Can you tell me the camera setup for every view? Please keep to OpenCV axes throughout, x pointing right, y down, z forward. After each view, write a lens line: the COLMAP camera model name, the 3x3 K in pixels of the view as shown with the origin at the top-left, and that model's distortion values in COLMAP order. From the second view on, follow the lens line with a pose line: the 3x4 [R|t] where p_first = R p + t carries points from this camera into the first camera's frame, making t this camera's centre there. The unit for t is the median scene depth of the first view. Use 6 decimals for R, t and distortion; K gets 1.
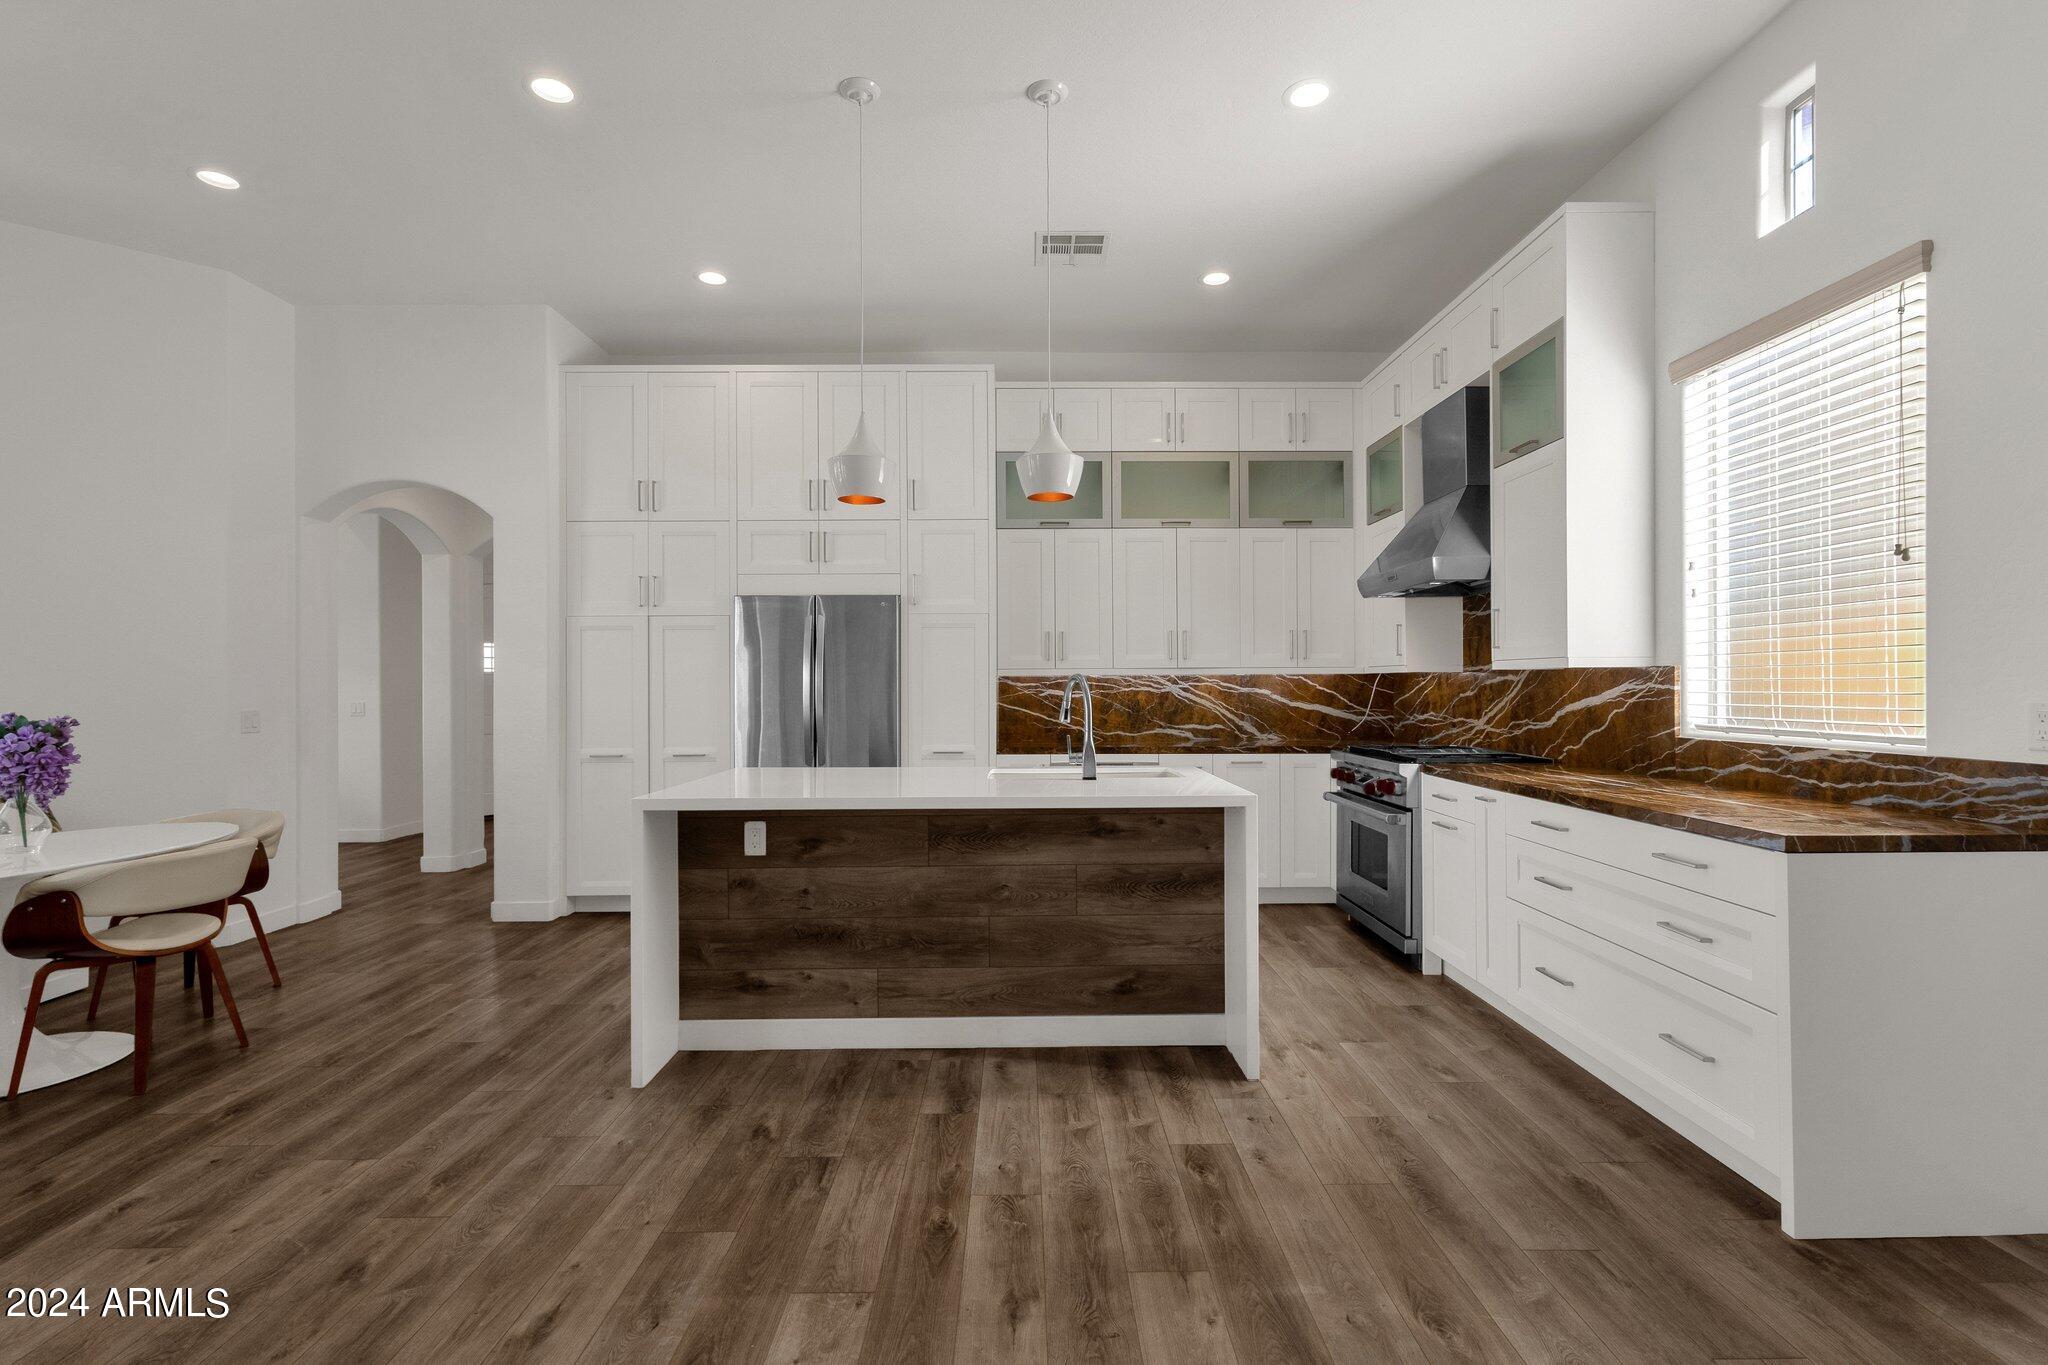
lens RADIAL K [[916.2, 0, 1014.3], [0, 916.2, 673.3], [0, 0, 1]] dist [-0.003043, -0.000367]
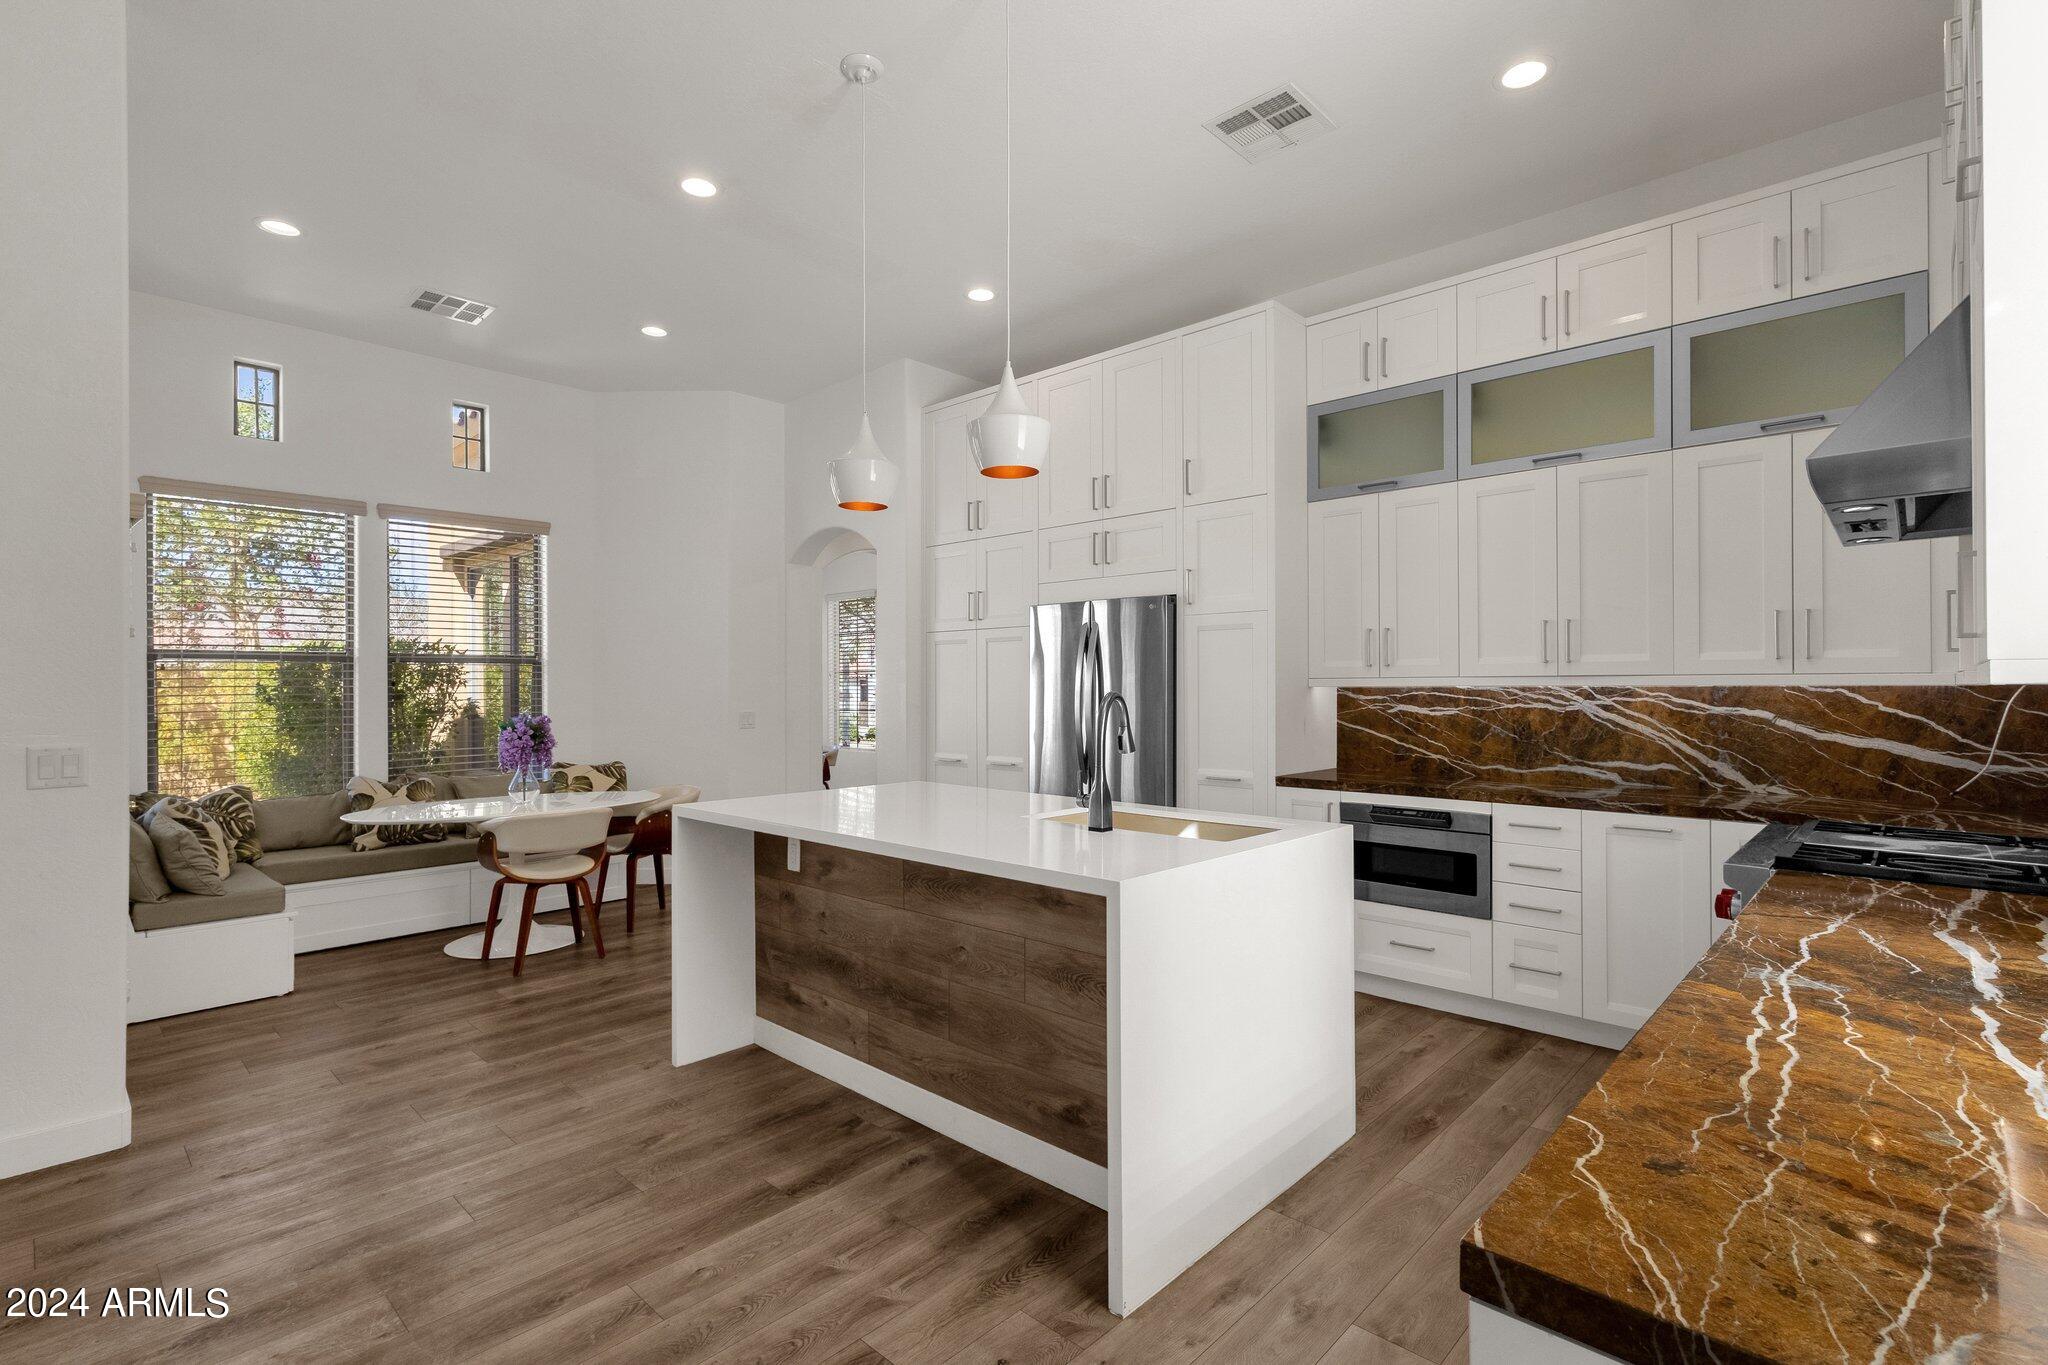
lens RADIAL K [[916.2, 0, 1038.2], [0, 916.2, 688.4], [0, 0, 1]] dist [-0.003043, -0.000367]
pose [[0.744398, 0.003810, -0.667726, 0.492218], [0.006168, 0.999902, 0.012582, -0.010876], [0.667708, -0.013485, 0.744301, 0.357841]]
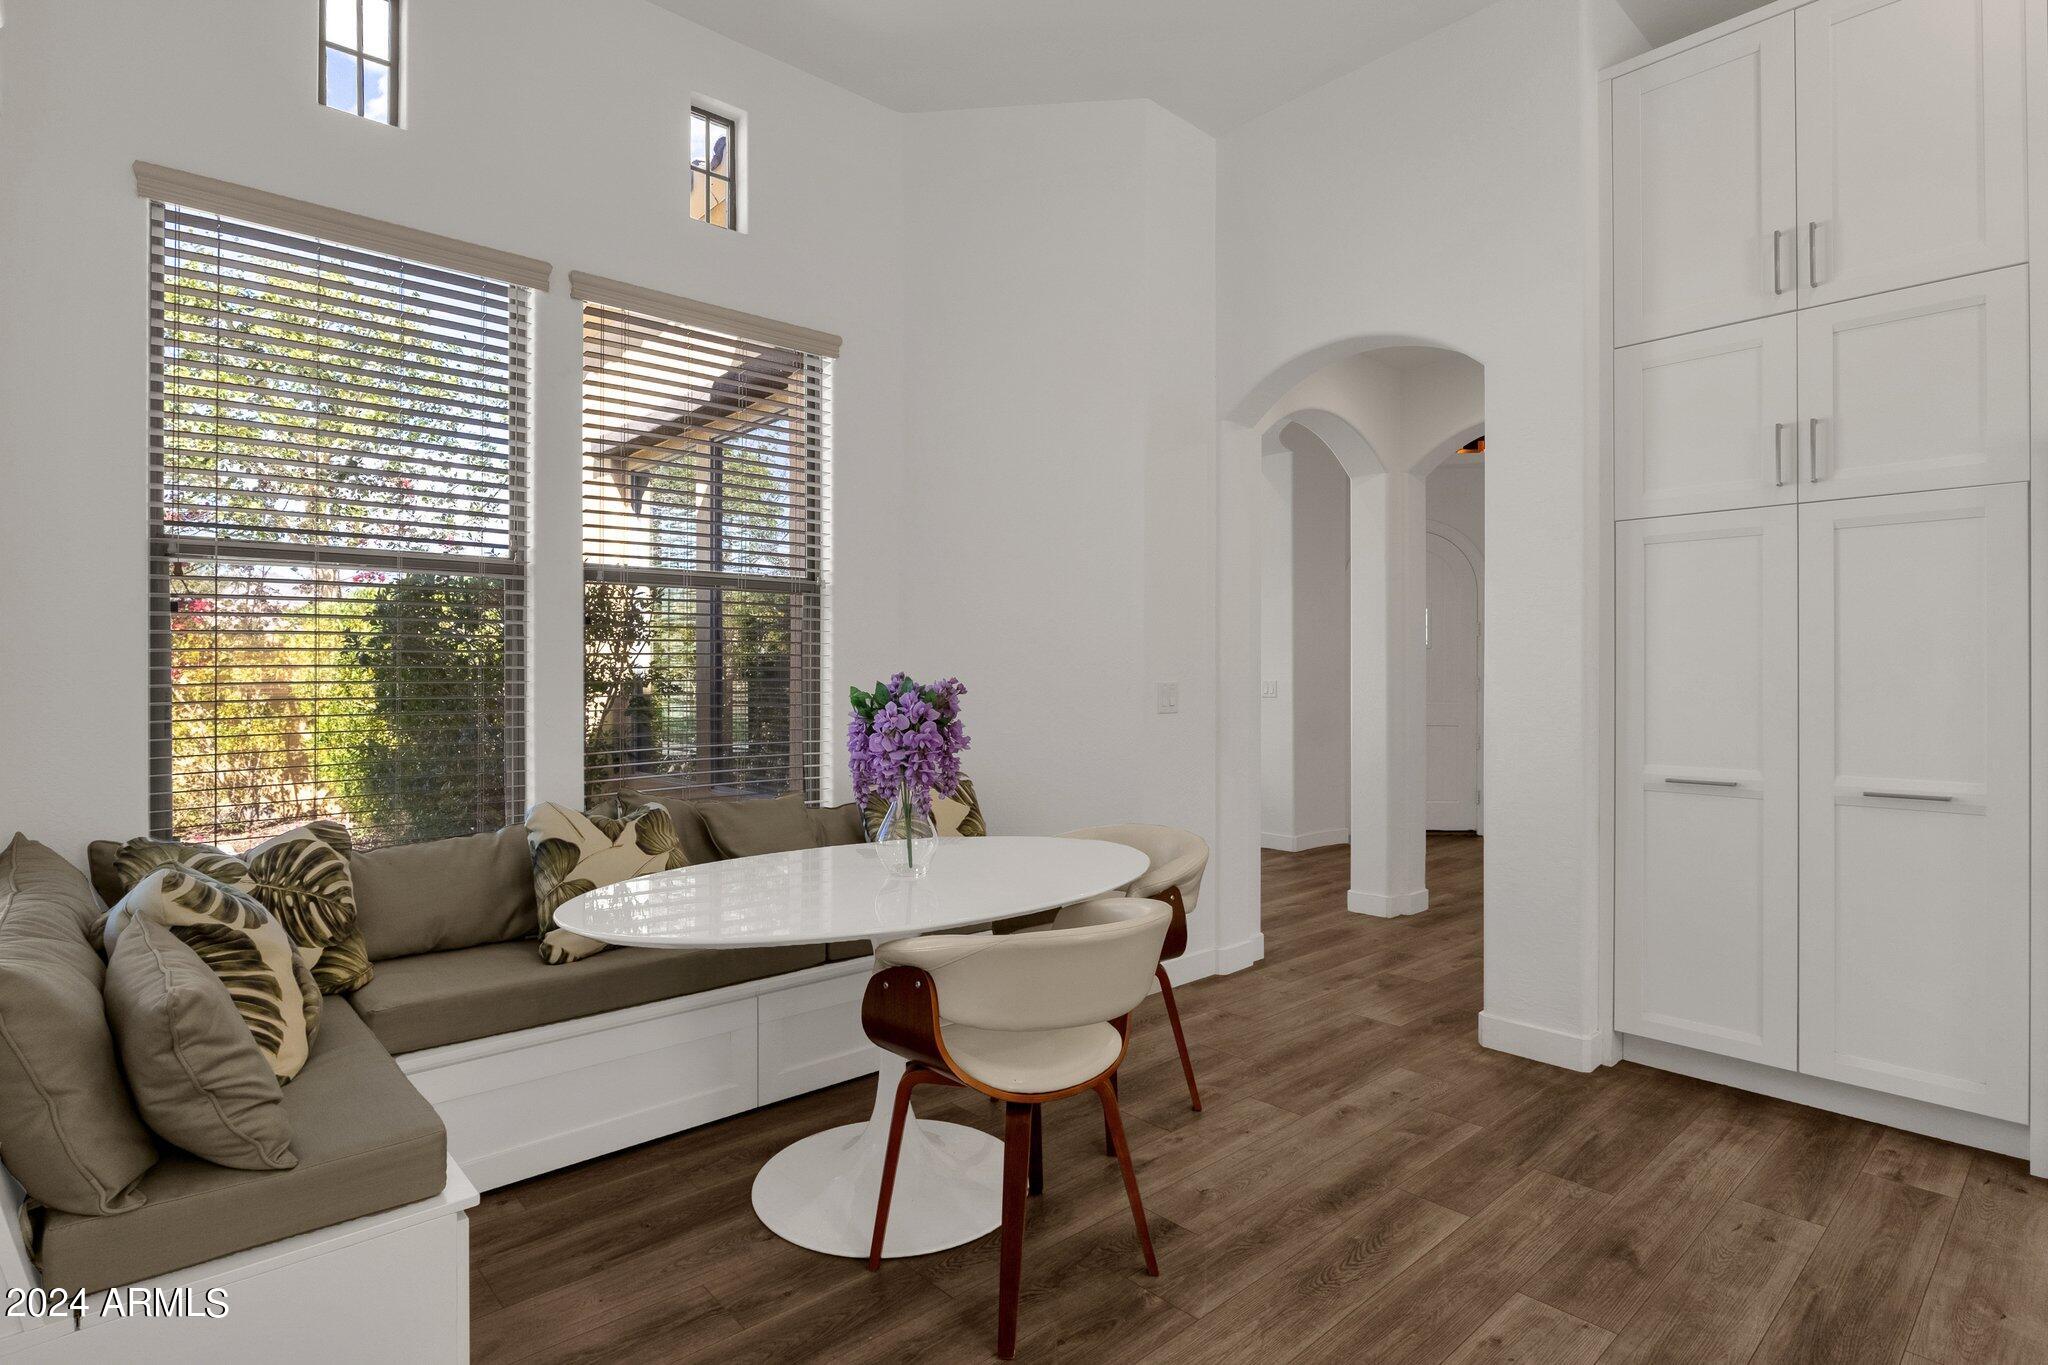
lens RADIAL K [[1023.1, 0, 1028.5], [0, 1023.1, 678.3], [0, 0, 1]] dist [-0.010799, 0.000843]
pose [[0.670888, 0.011347, -0.741471, -0.374044], [0.001637, 0.999858, 0.016782, 0.028689], [0.741556, -0.012473, 0.670774, 0.455229]]
